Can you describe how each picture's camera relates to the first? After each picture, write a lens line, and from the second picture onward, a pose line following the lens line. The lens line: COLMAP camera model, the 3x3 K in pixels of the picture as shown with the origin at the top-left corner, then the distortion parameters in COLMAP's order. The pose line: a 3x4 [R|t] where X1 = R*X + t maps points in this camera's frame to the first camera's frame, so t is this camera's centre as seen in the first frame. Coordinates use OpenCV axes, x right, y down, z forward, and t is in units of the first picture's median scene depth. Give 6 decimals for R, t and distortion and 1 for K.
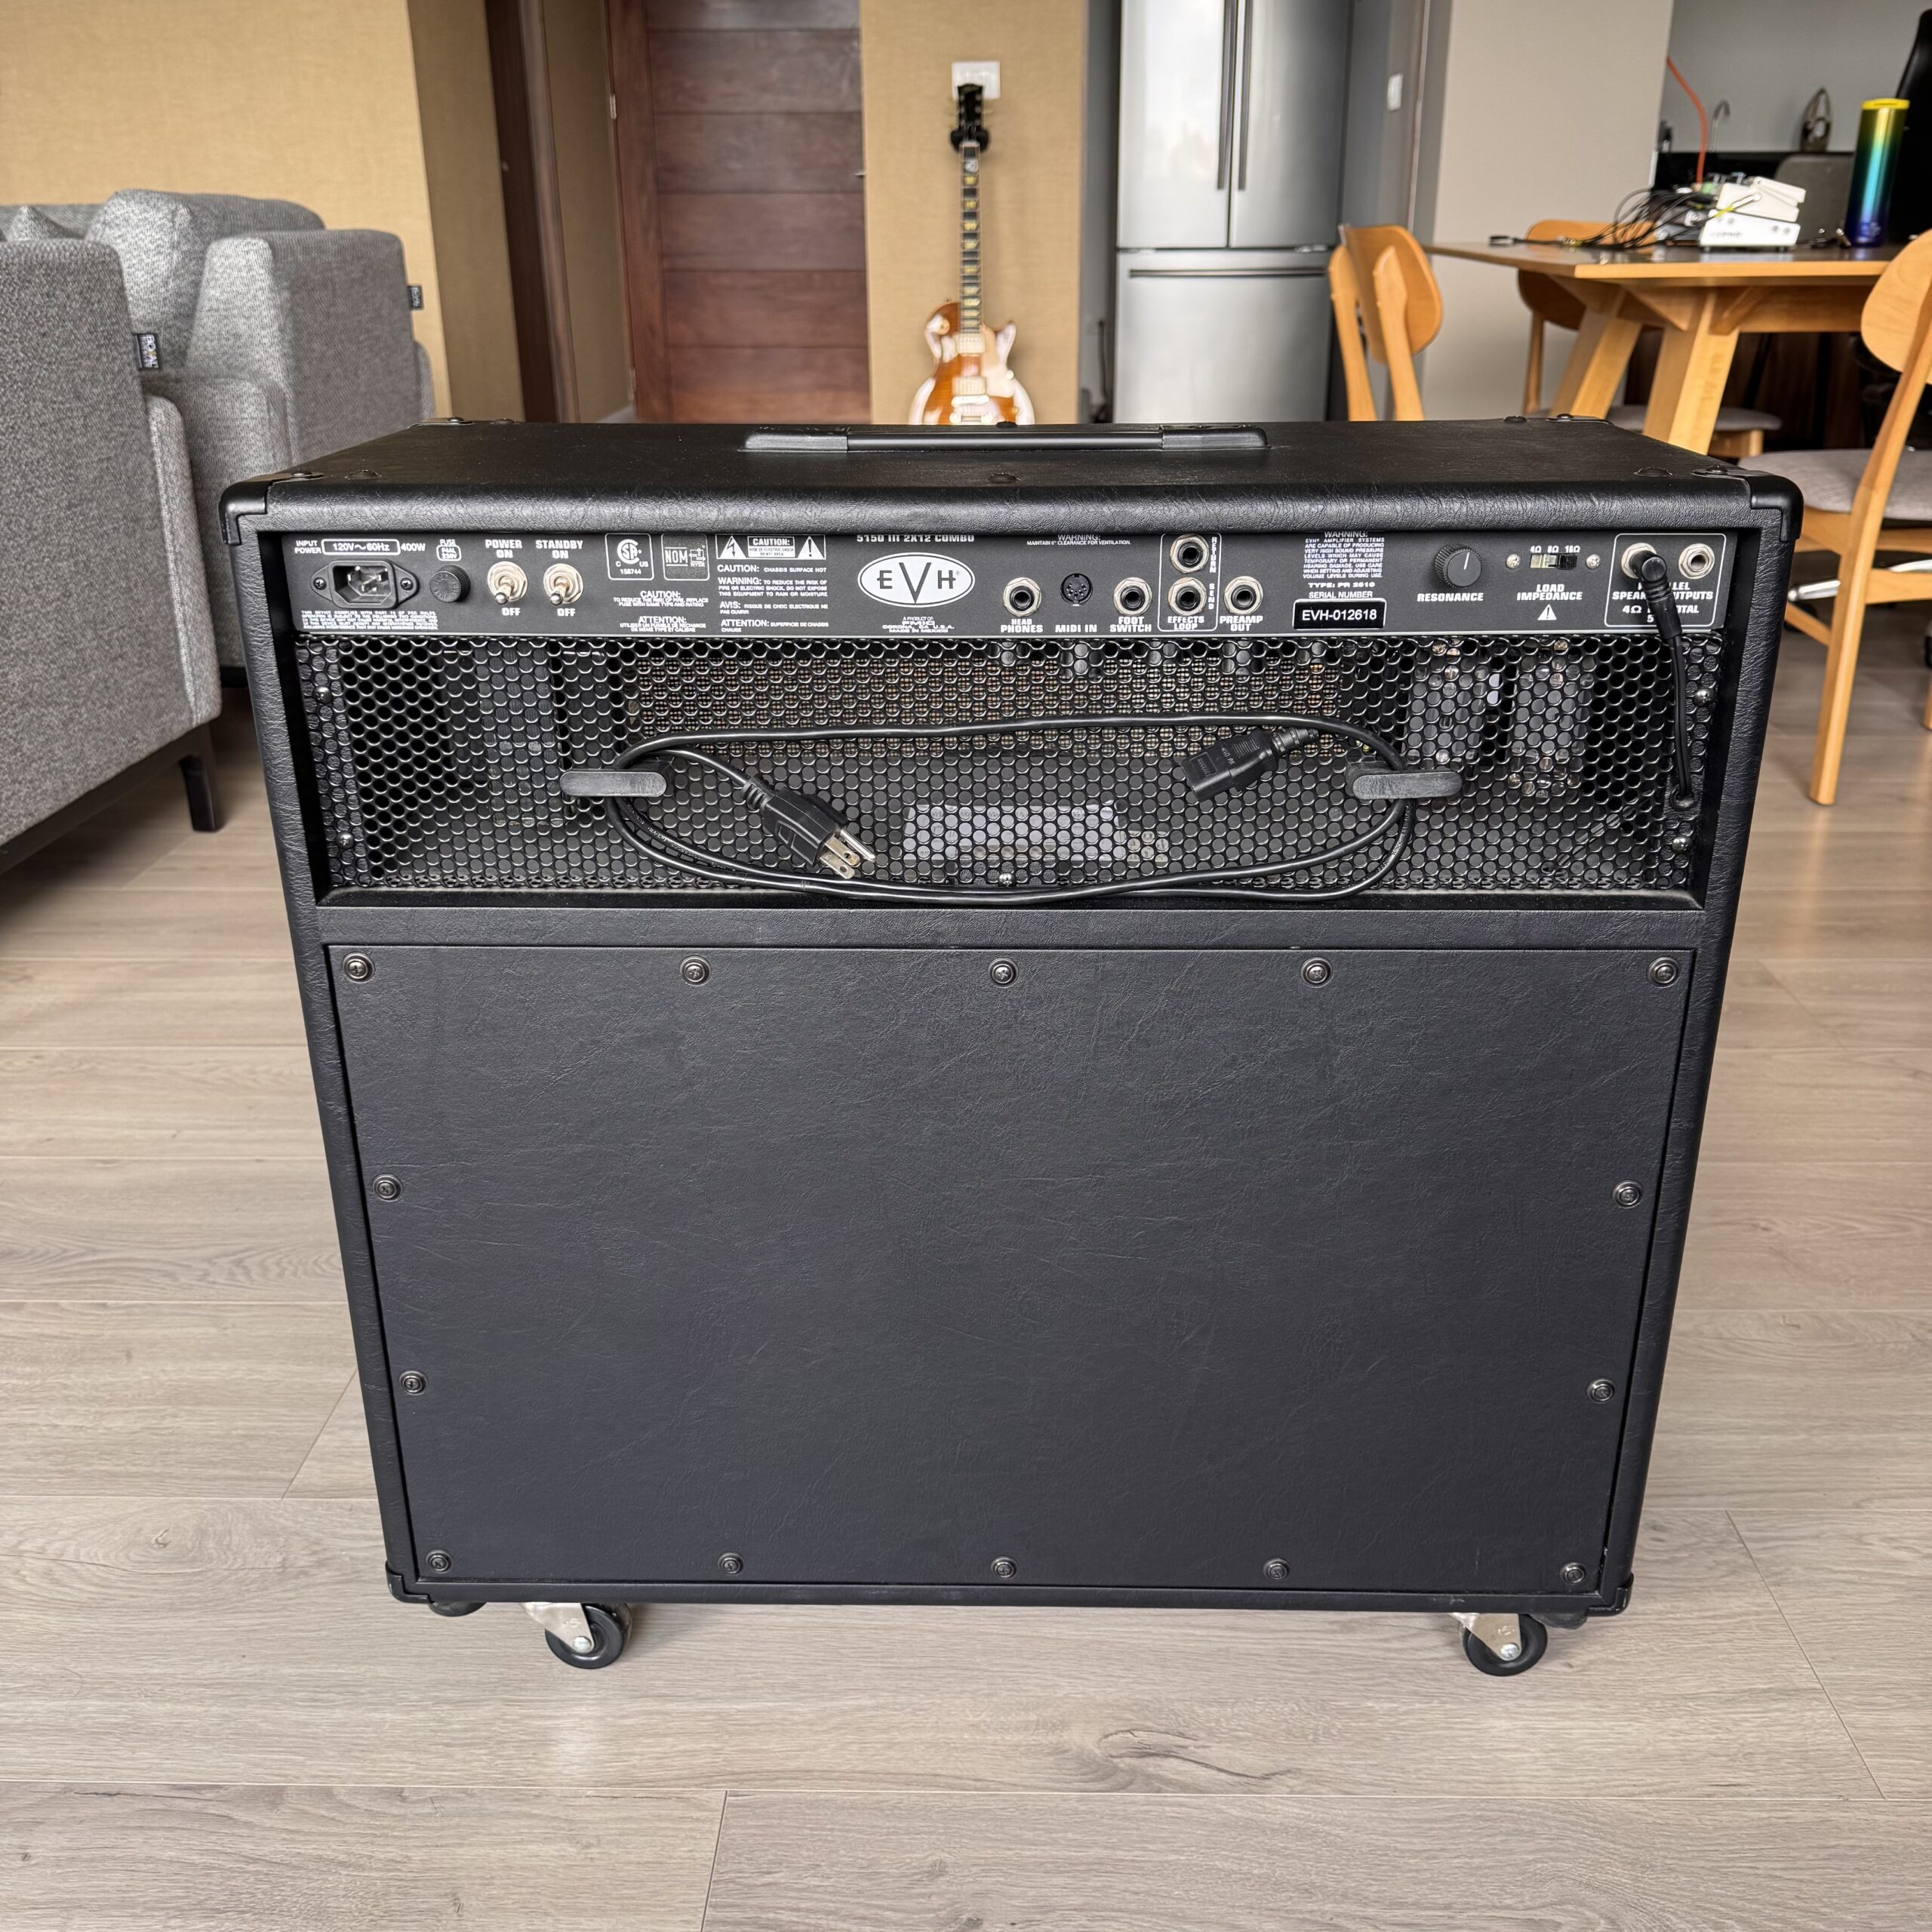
lens RADIAL K [[1831.3, 0, 962.2], [0, 1831.3, 965.0], [0, 0, 1]] dist [-0.014905, 0.000000]
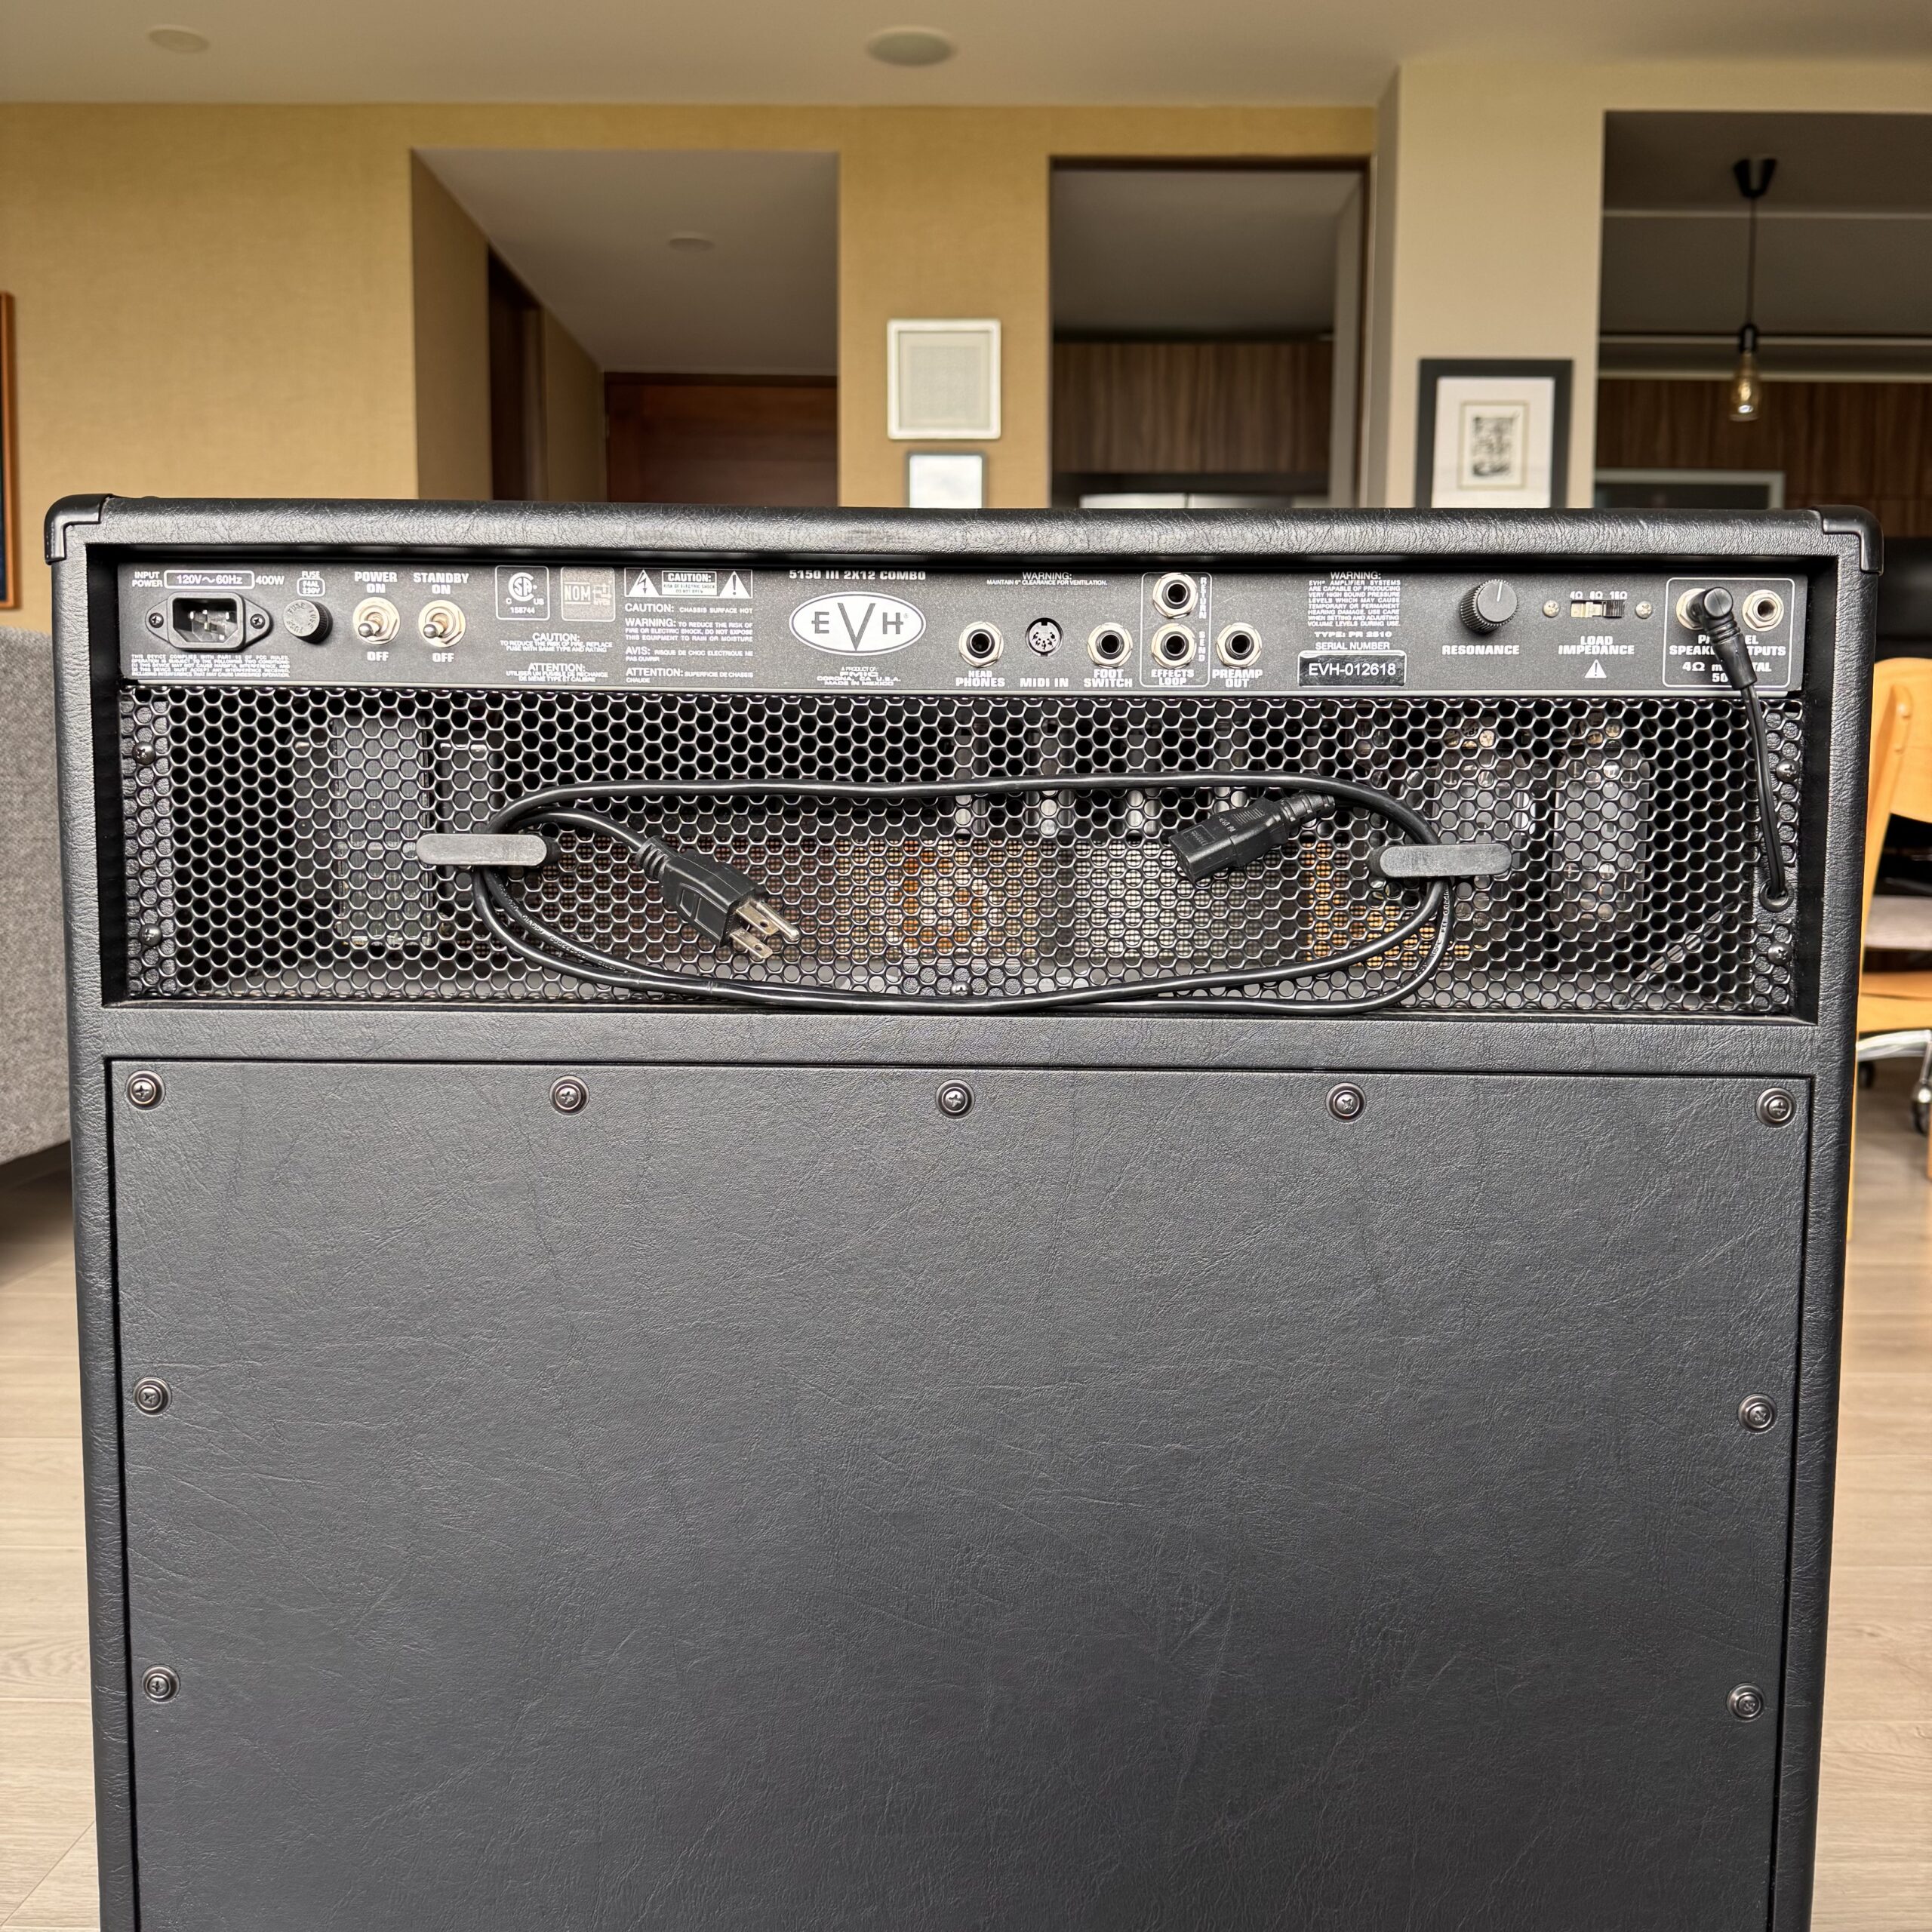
lens RADIAL K [[1831.3, 0, 960.2], [0, 1831.3, 954.0], [0, 0, 1]] dist [-0.014905, 0.000000]
pose [[0.999782, 0.013243, 0.016171, 0.010700], [-0.007743, 0.953291, -0.301955, 0.184841], [-0.019415, 0.301764, 0.953185, 0.220095]]
